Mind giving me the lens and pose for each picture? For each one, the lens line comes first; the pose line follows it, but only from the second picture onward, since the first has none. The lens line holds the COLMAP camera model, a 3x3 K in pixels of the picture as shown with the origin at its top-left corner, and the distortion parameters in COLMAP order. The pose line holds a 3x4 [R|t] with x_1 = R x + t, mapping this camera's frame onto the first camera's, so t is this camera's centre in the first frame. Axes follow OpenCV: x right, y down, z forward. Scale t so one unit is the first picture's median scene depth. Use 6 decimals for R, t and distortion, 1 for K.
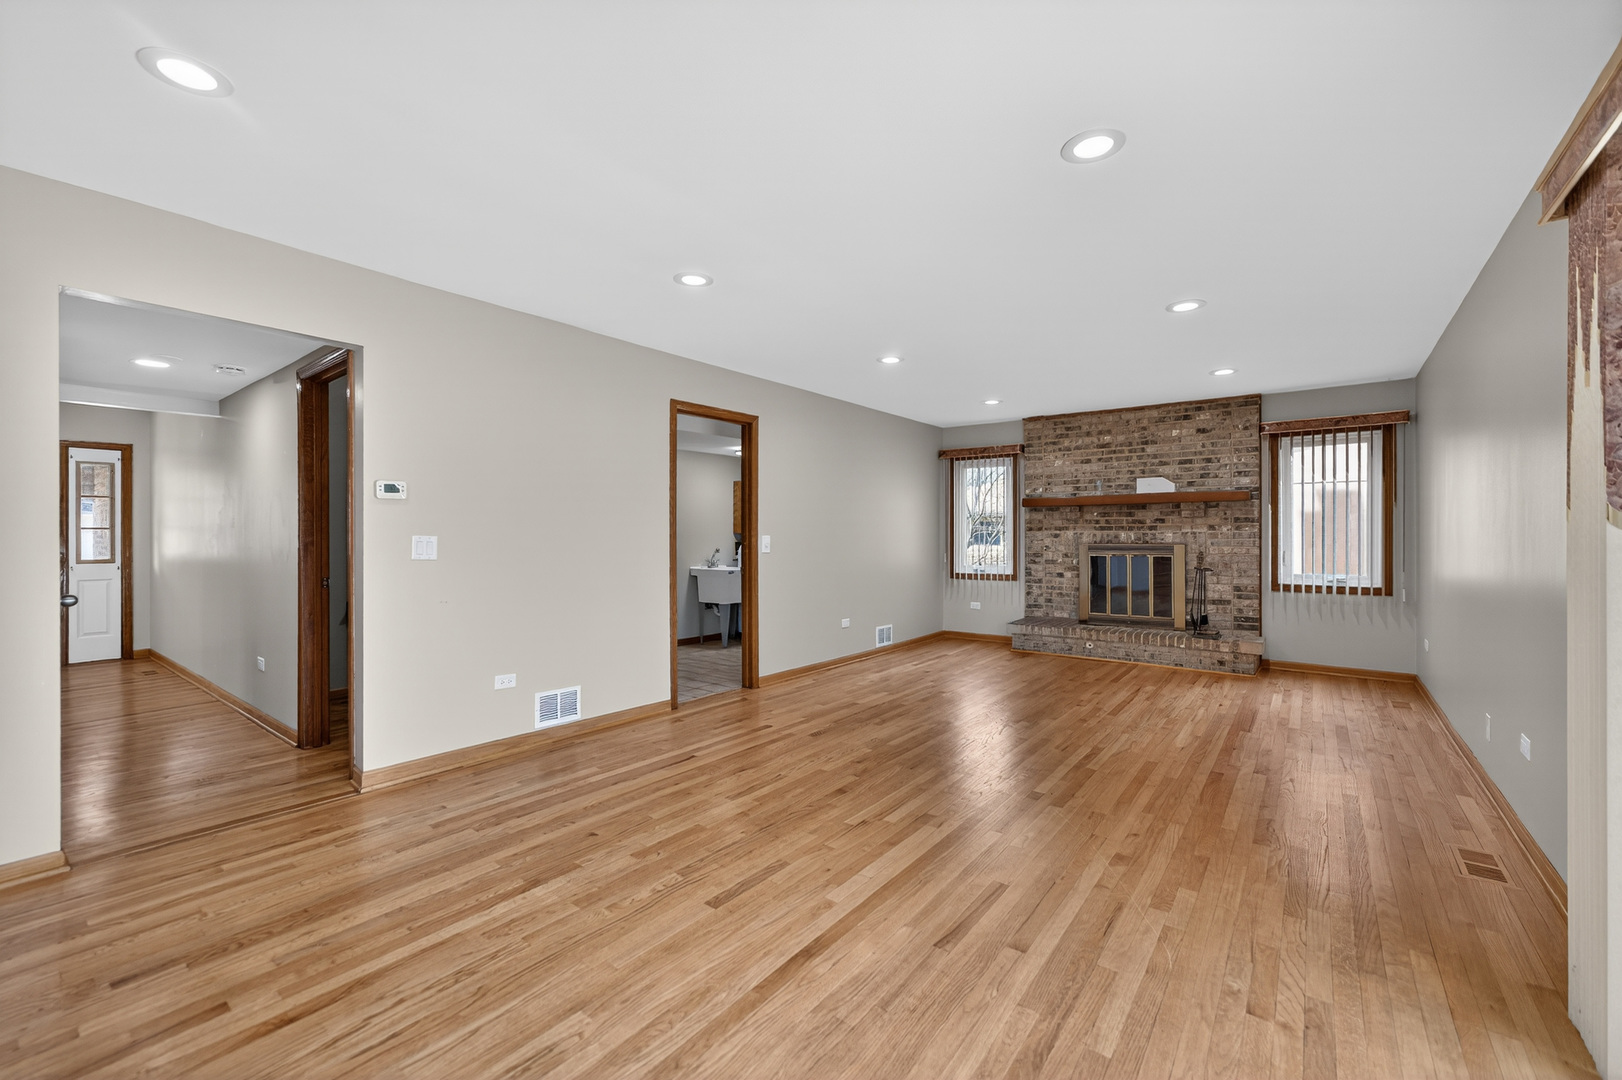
lens RADIAL K [[658.9, 0, 816.6], [0, 658.9, 537.4], [0, 0, 1]] dist [-0.038265, 0.023308]
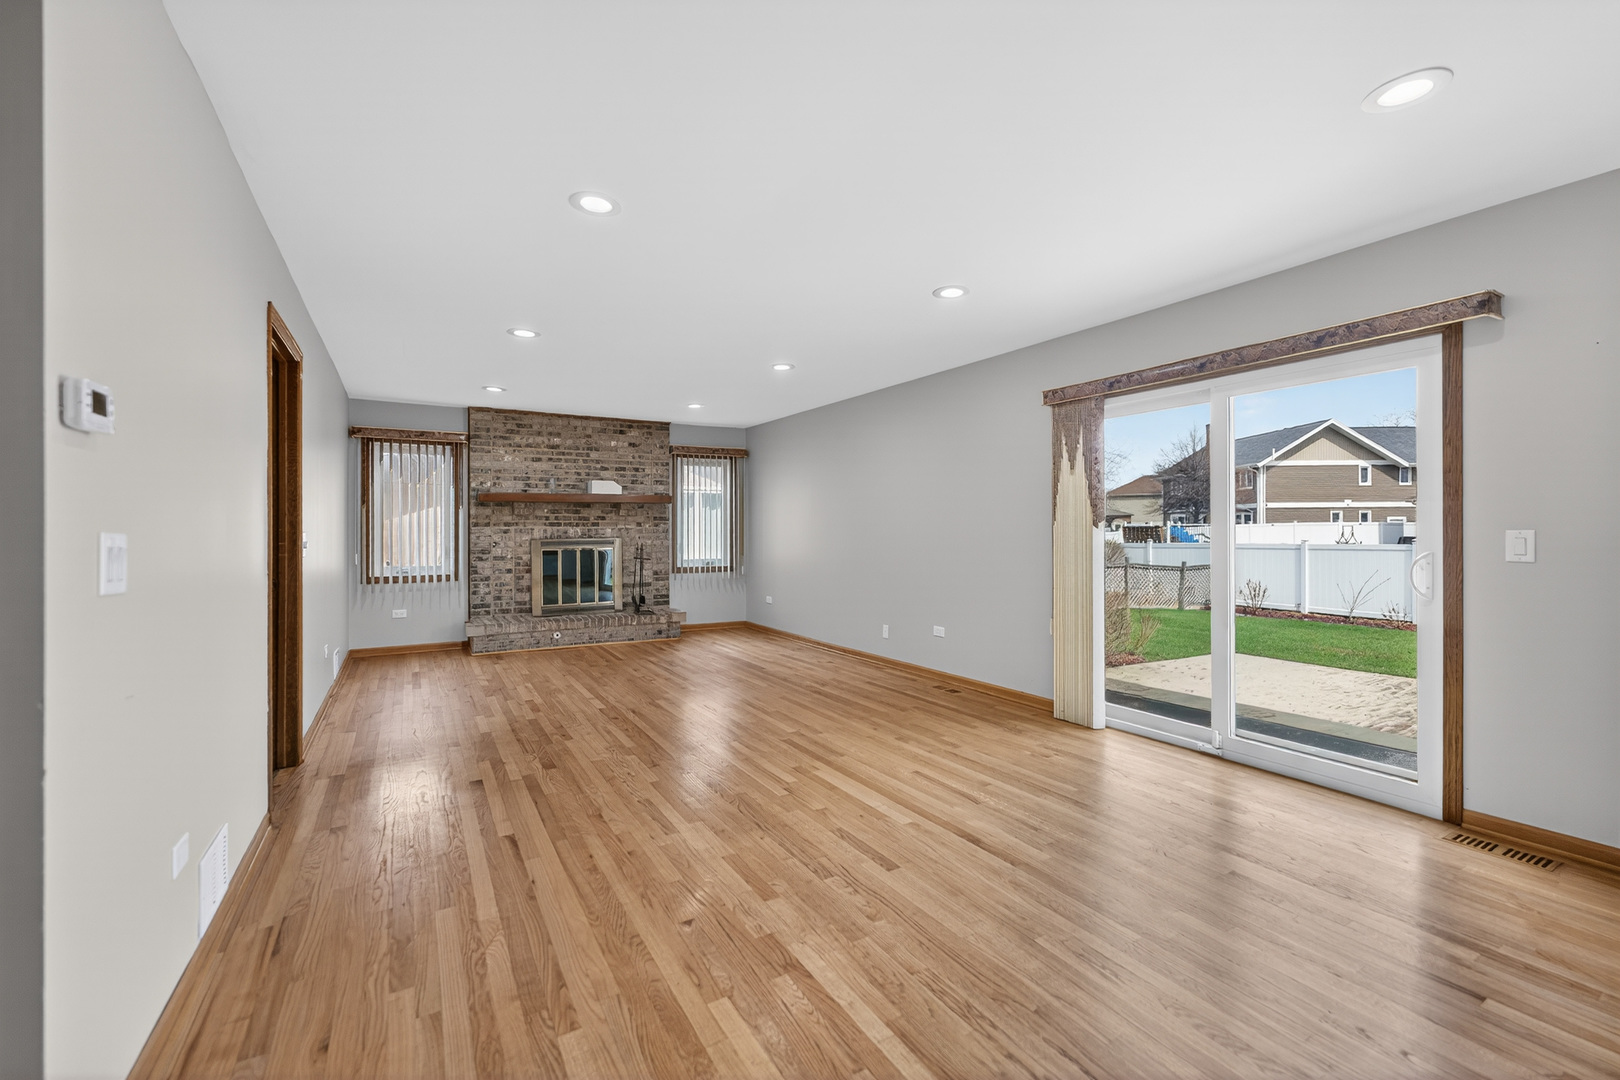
lens RADIAL K [[670.2, 0, 778.1], [0, 670.2, 529.8], [0, 0, 1]] dist [-0.059697, 0.037634]
pose [[0.384856, 0.000329, 0.922977, -0.455029], [0.005346, 0.999982, -0.002586, -0.000613], [-0.922961, 0.005930, 0.384847, 0.270939]]
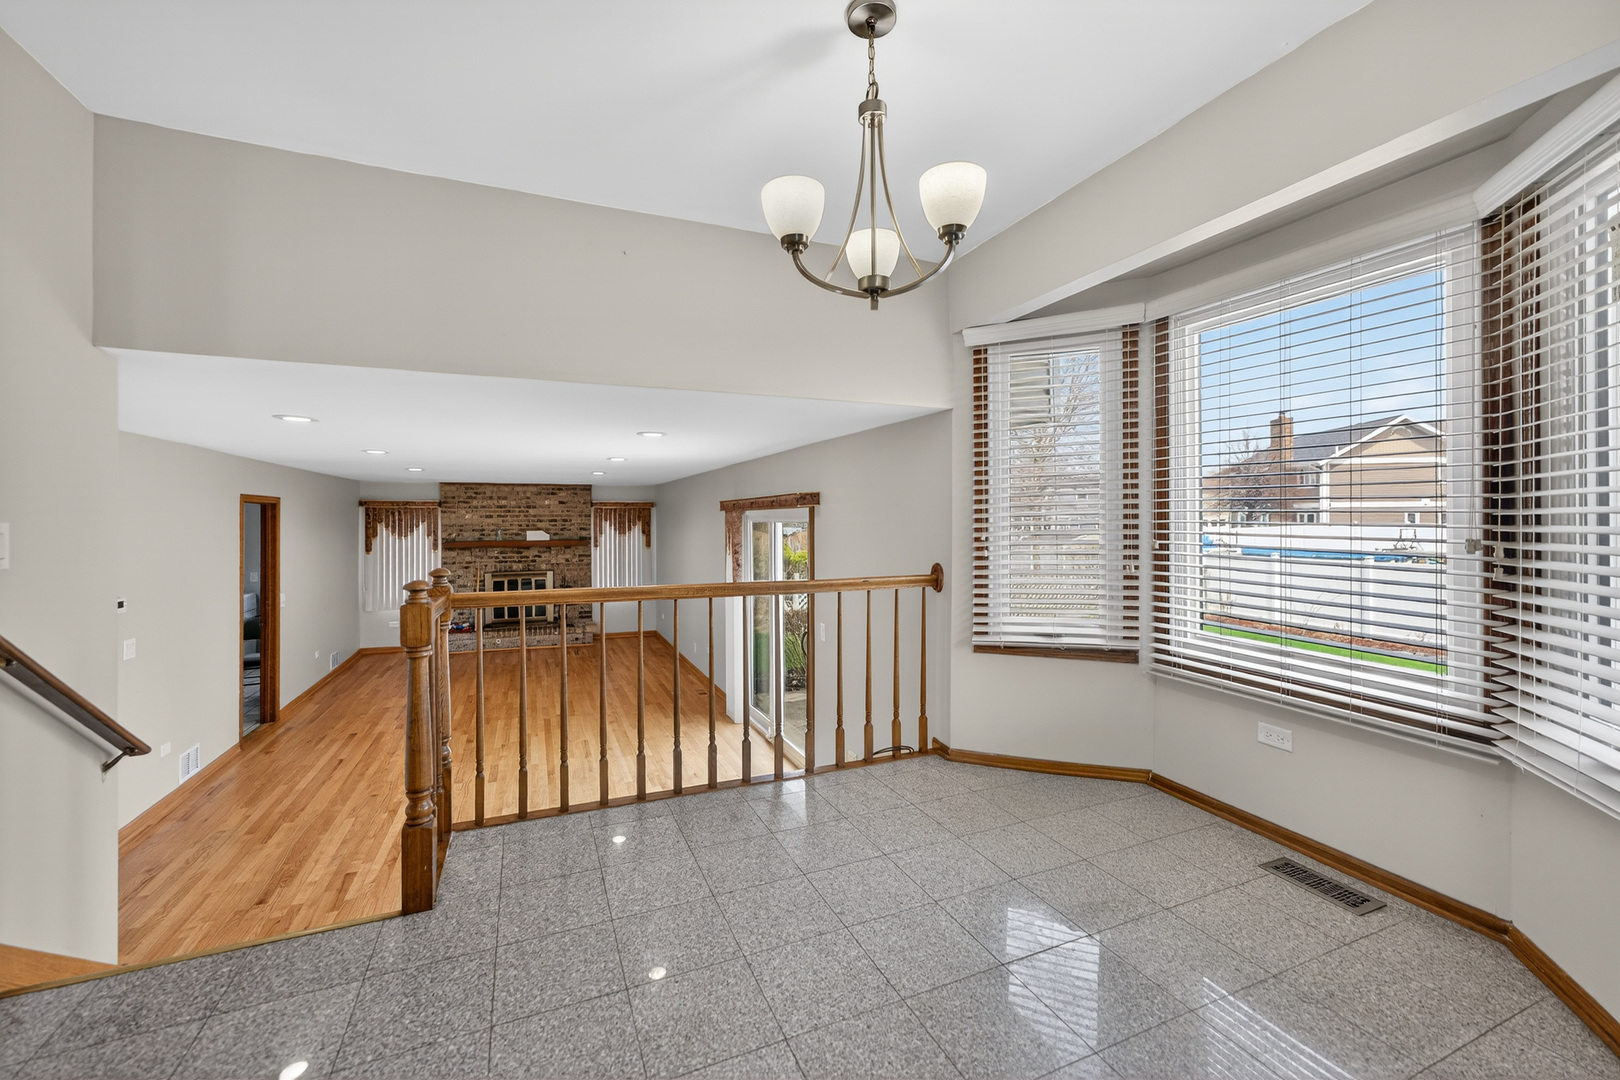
lens RADIAL K [[668.5, 0, 798.6], [0, 668.5, 515.7], [0, 0, 1]] dist [-0.042364, 0.023603]
pose [[0.506339, -0.001722, 0.862333, -0.574805], [0.002344, 0.999997, 0.000621, -0.129774], [-0.862331, 0.001707, 0.506342, -0.388587]]
